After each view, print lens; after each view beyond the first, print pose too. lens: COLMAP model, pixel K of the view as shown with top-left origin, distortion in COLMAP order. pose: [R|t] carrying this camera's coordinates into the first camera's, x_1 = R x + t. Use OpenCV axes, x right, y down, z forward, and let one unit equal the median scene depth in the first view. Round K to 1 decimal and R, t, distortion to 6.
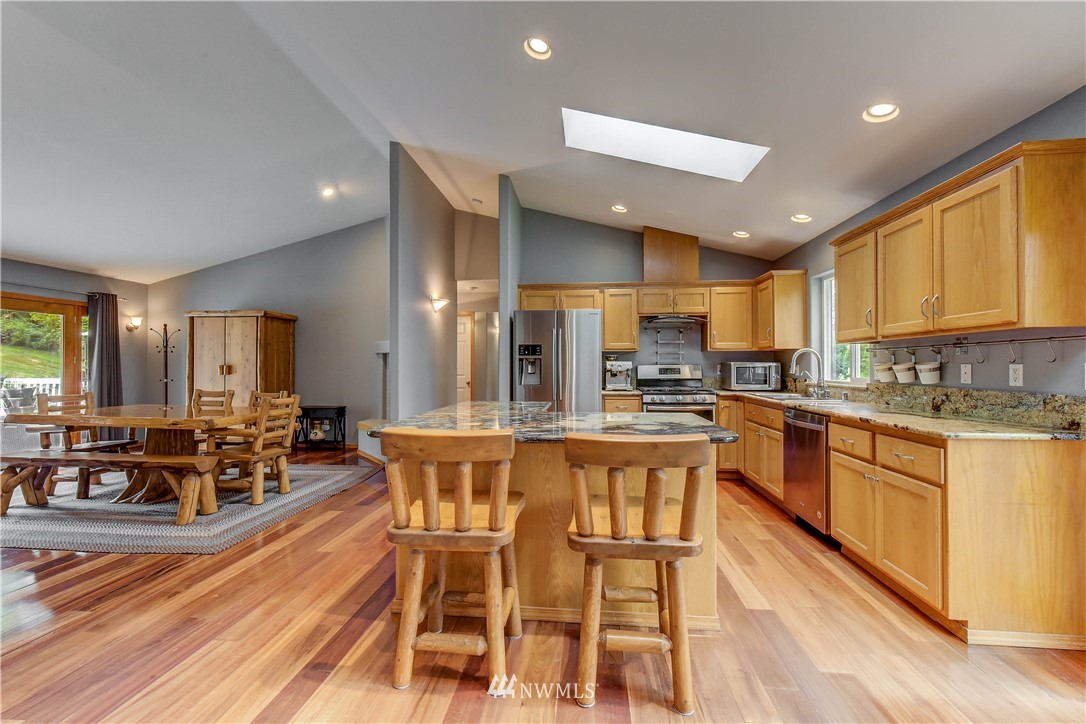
lens RADIAL K [[432.5, 0, 543.0], [0, 432.5, 362.0], [0, 0, 1]] dist [0.002557, 0.000184]
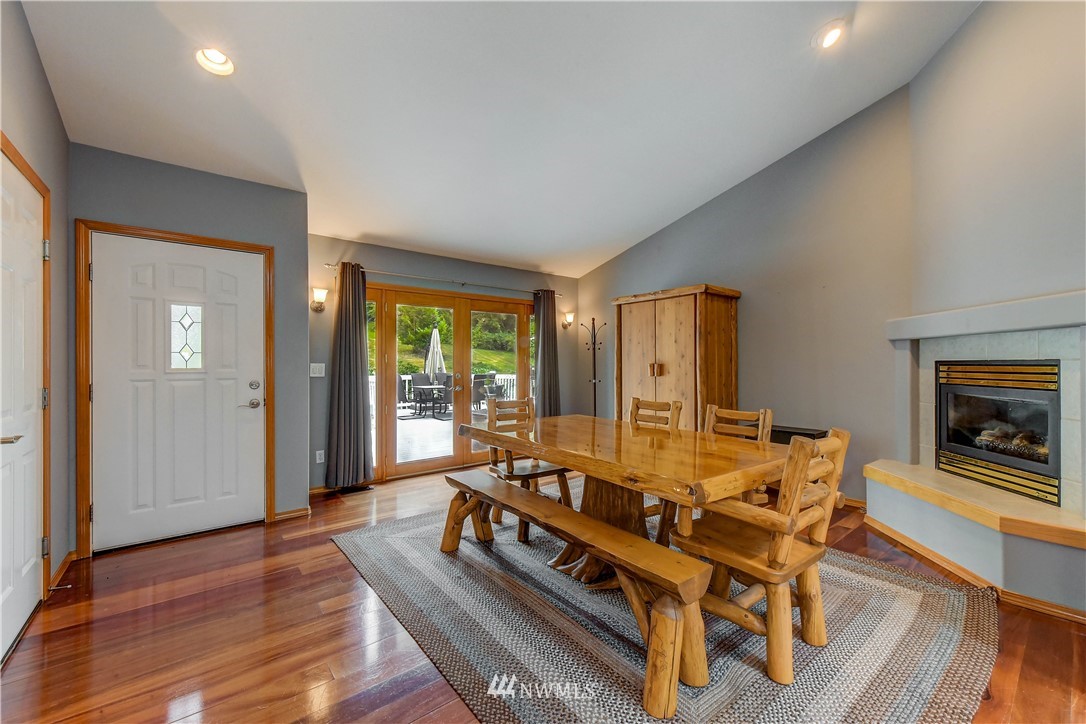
lens RADIAL K [[432.5, 0, 543.0], [0, 432.5, 362.0], [0, 0, 1]] dist [0.002557, 0.000184]
pose [[0.688888, -0.007730, -0.724826, -0.322000], [0.012597, 0.999920, 0.001309, 0.001133], [0.724758, -0.010032, 0.688930, 0.334997]]
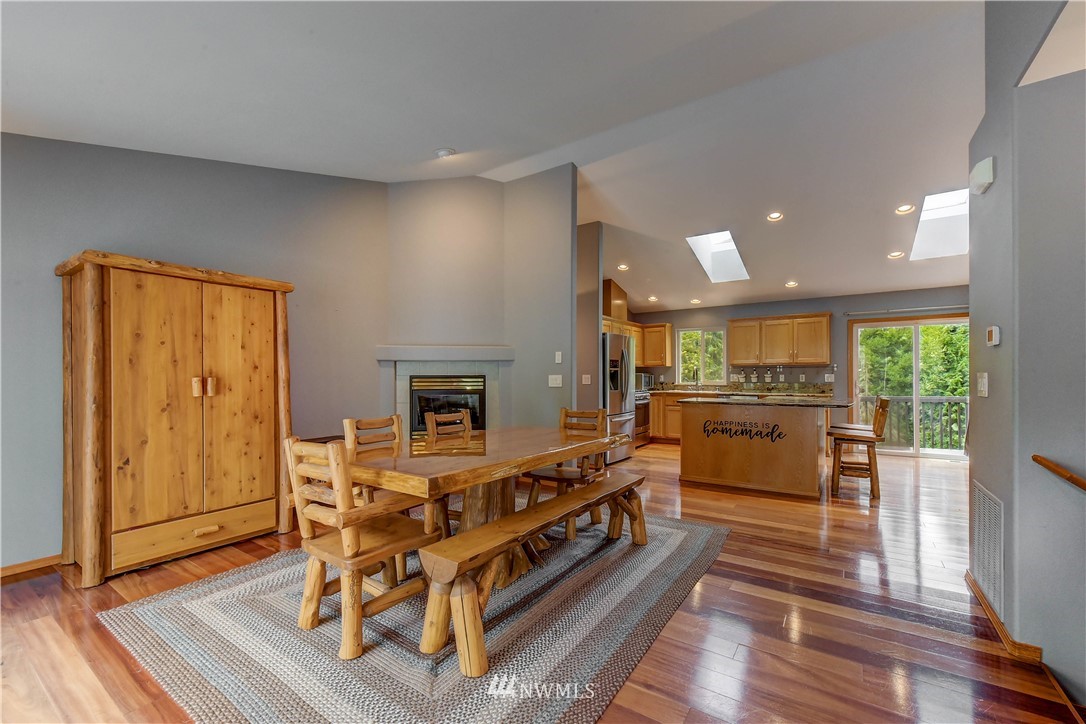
lens RADIAL K [[439.0, 0, 570.0], [0, 439.0, 375.9], [0, 0, 1]] dist [0.000382, 0.000025]
pose [[0.470107, -0.003025, 0.882604, -0.993630], [-0.004262, 0.999975, 0.005697, 0.001345], [-0.882599, -0.006440, 0.470082, 0.387751]]
